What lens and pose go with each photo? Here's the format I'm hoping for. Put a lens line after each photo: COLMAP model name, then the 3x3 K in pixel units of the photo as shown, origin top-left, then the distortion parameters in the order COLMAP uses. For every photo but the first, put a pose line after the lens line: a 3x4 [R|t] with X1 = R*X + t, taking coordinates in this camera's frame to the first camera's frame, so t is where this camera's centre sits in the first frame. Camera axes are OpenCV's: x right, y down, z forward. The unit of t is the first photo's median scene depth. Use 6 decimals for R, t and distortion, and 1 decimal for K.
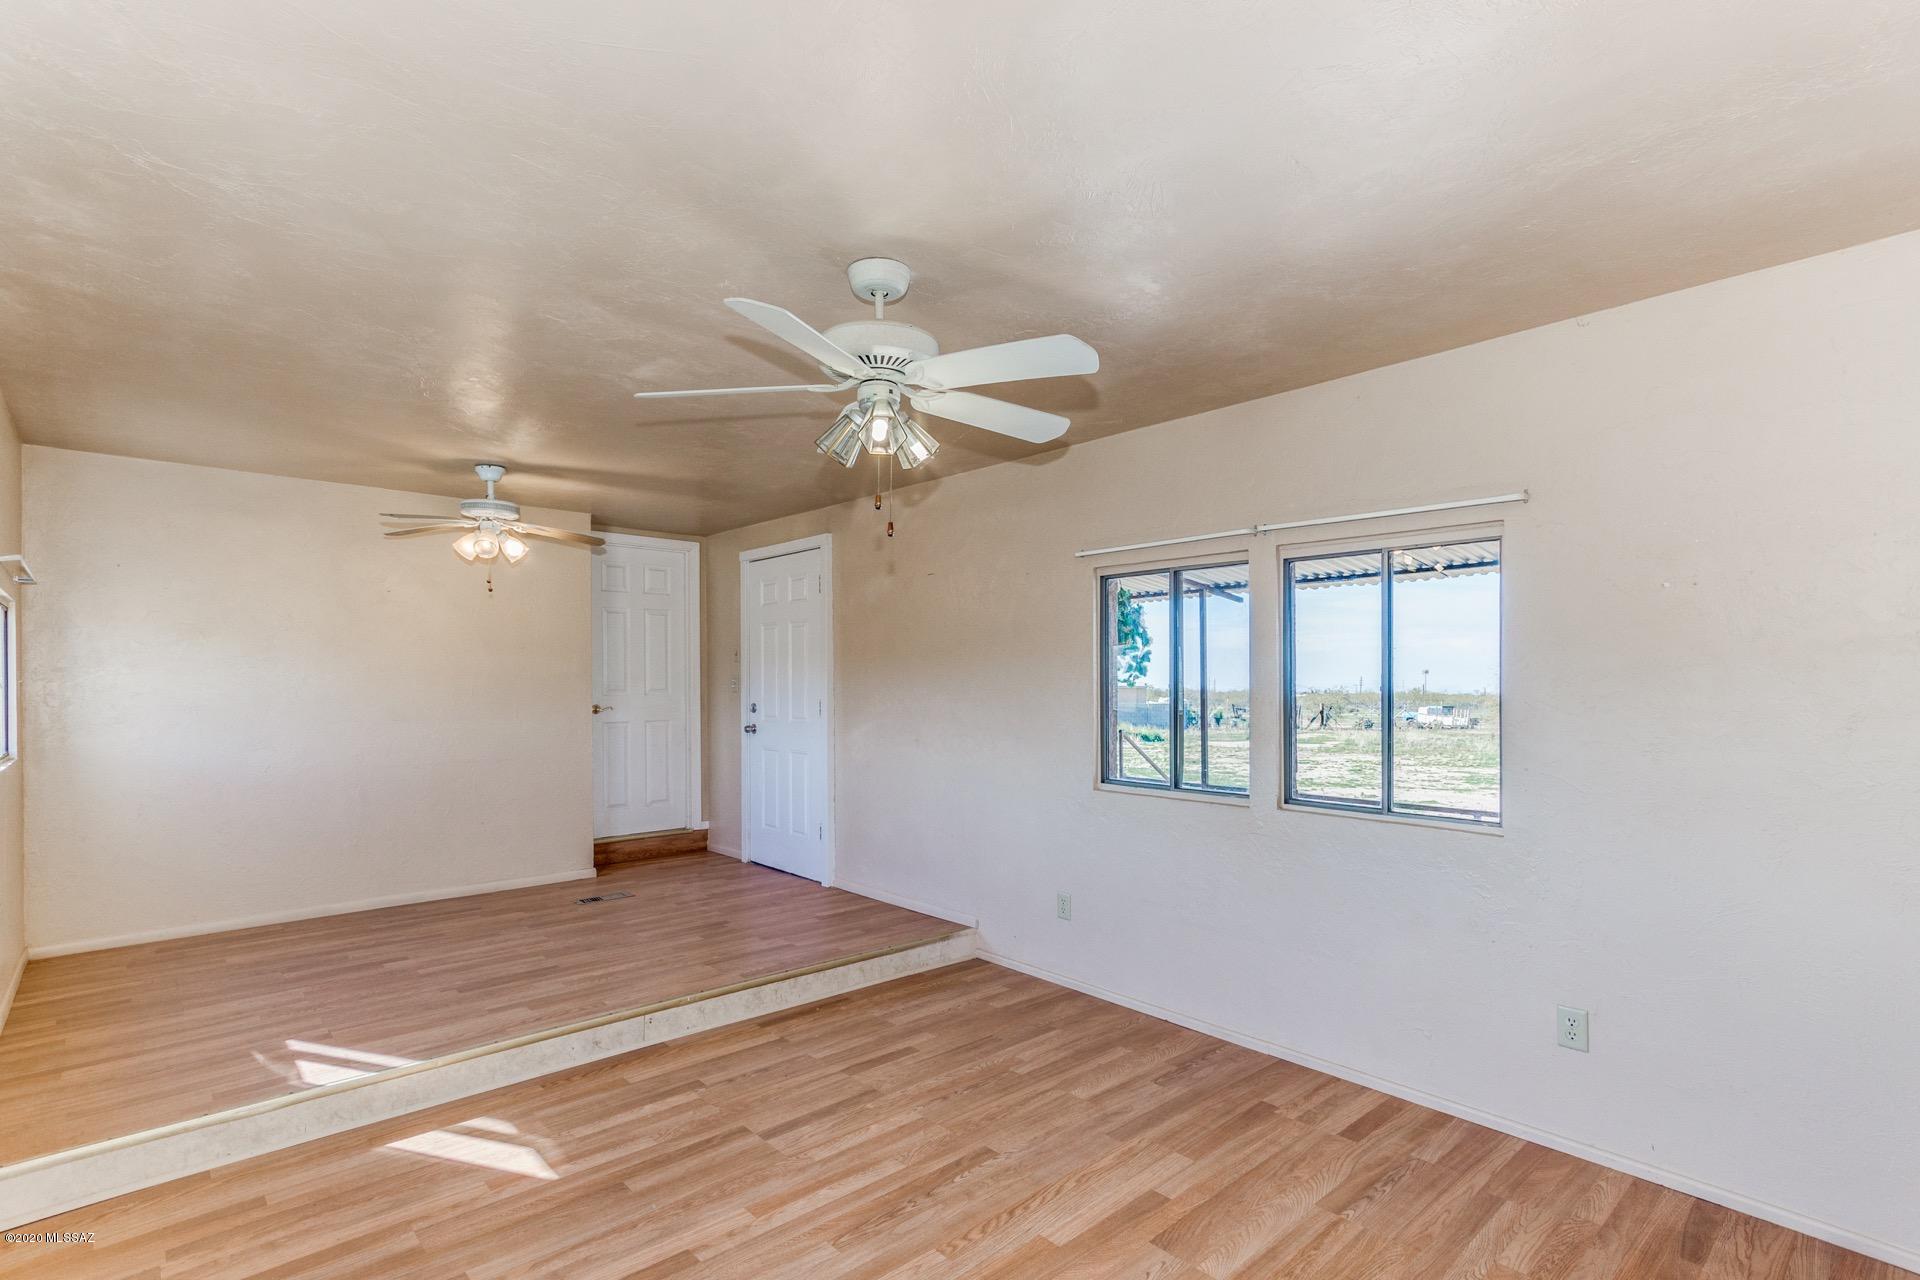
lens RADIAL K [[894.3, 0, 961.6], [0, 894.3, 671.0], [0, 0, 1]] dist [0.023279, -0.000108]
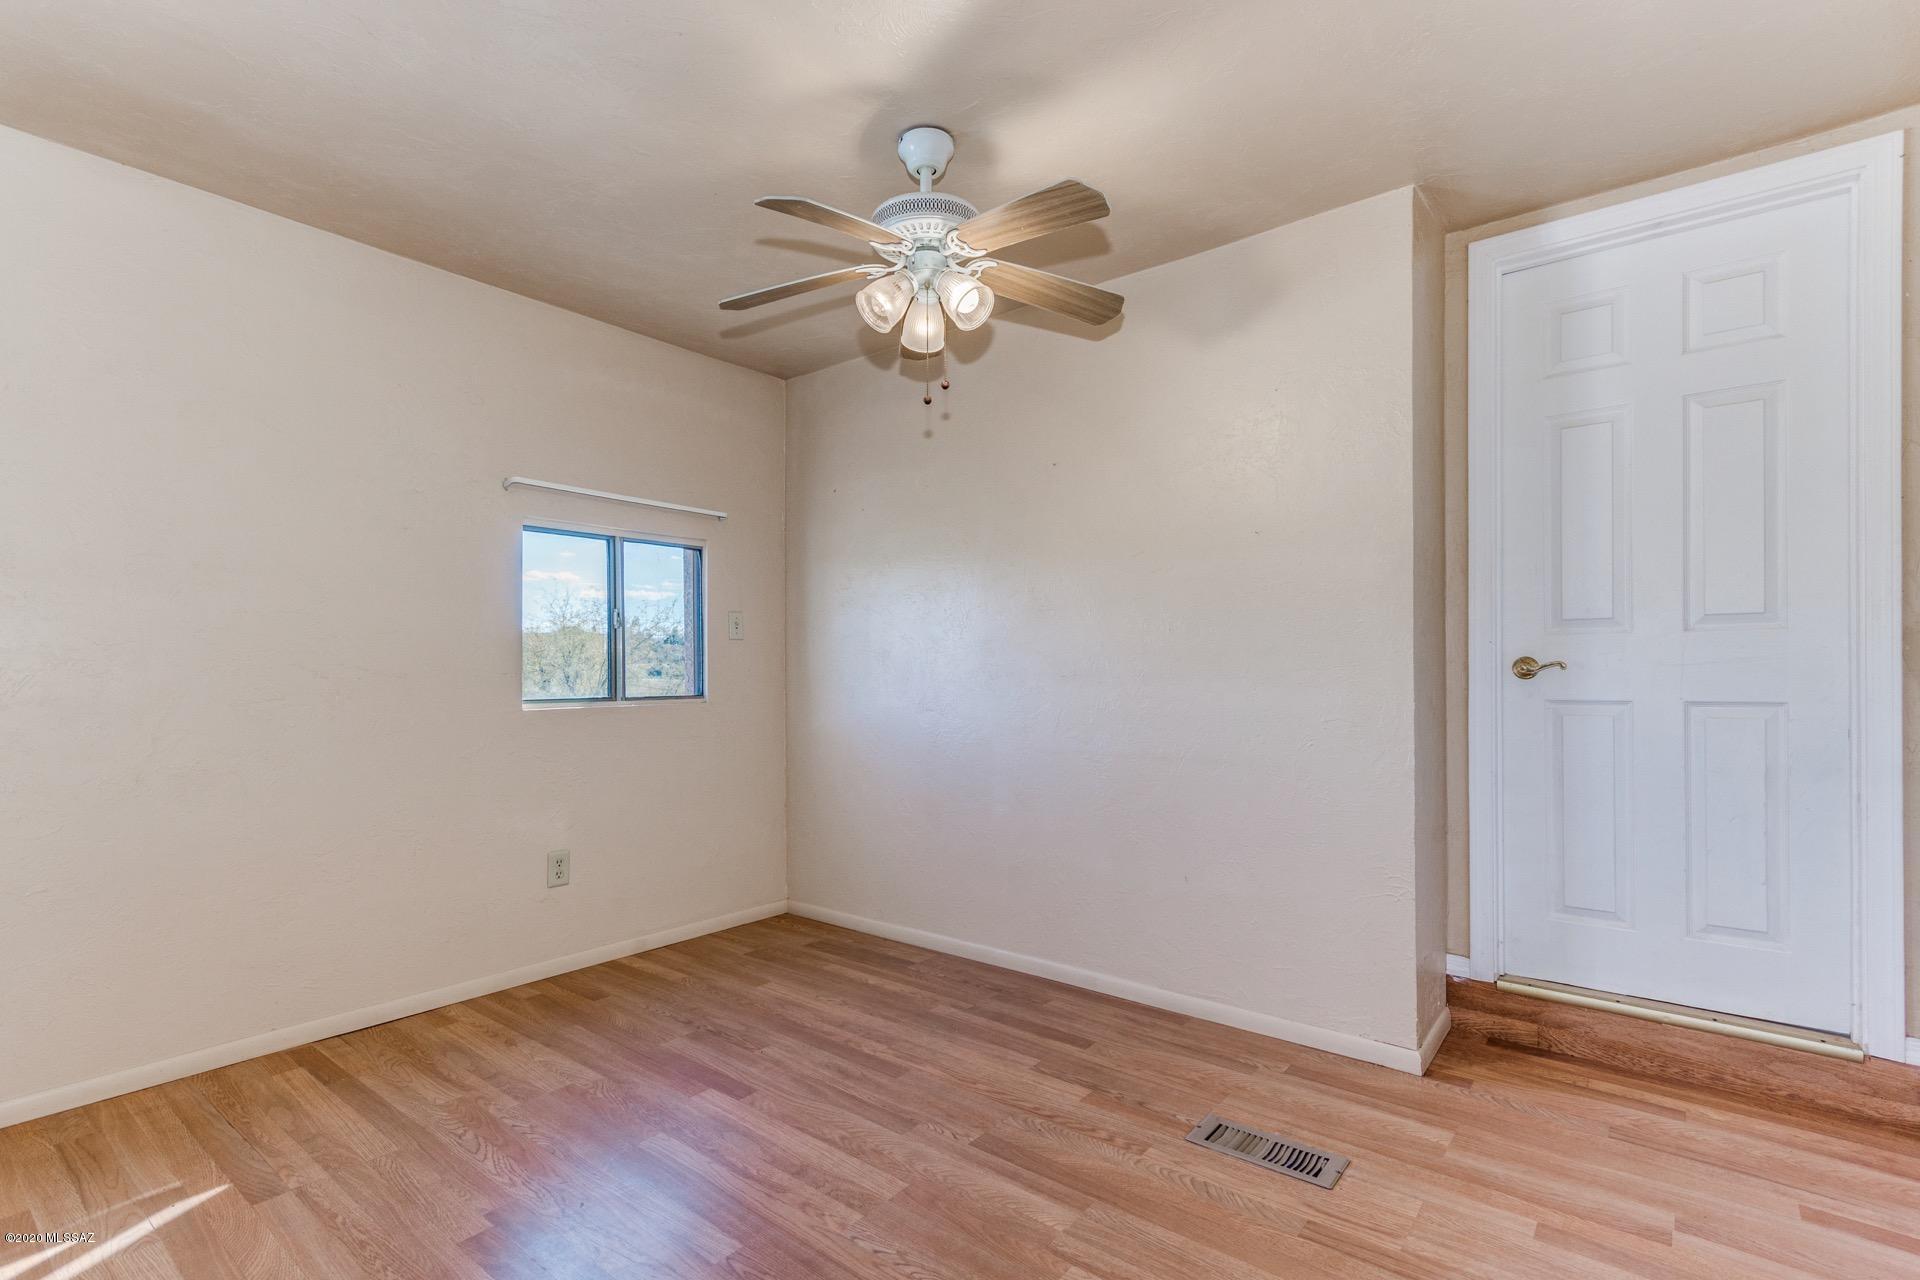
lens RADIAL K [[894.3, 0, 961.6], [0, 894.3, 671.0], [0, 0, 1]] dist [0.023279, -0.000108]
pose [[0.171686, -0.003214, -0.985147, -0.051411], [0.009925, 0.999950, -0.001533, 0.056871], [0.985102, -0.009515, 0.171709, 0.902171]]
